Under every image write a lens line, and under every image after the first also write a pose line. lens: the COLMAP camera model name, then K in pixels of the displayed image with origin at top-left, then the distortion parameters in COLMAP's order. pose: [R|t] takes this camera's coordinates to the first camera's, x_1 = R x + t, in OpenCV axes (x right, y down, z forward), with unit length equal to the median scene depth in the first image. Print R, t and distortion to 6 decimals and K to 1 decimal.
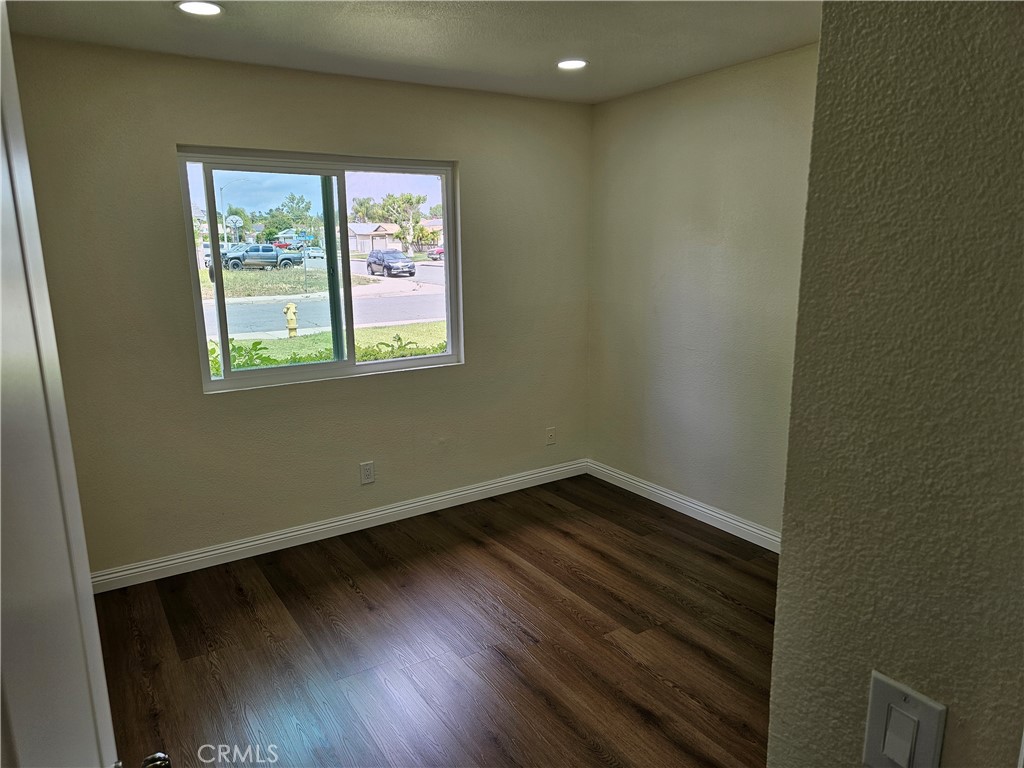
lens RADIAL K [[693.4, 0, 512.0], [0, 693.4, 384.0], [0, 0, 1]] dist [0.084339, -0.071712]
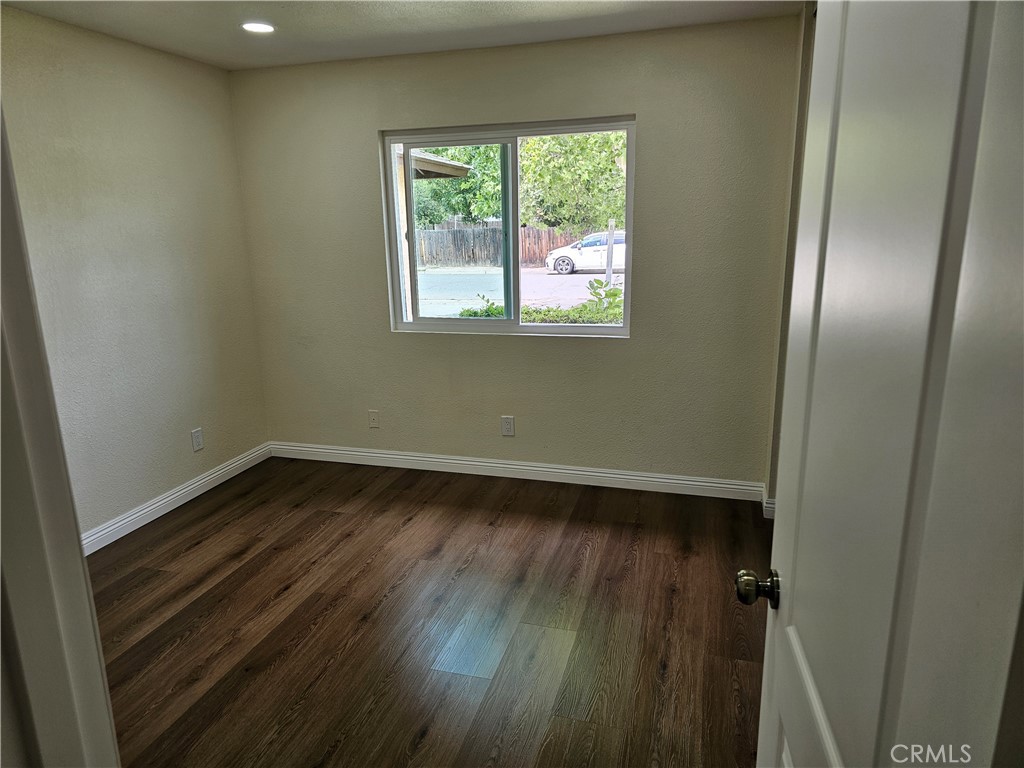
lens RADIAL K [[693.4, 0, 512.0], [0, 693.4, 384.0], [0, 0, 1]] dist [0.084339, -0.071712]
pose [[0.626565, 0.202881, -0.752500, 0.612992], [-0.133671, 0.979191, 0.152698, -0.104867], [0.767821, 0.004912, 0.640646, 0.333911]]
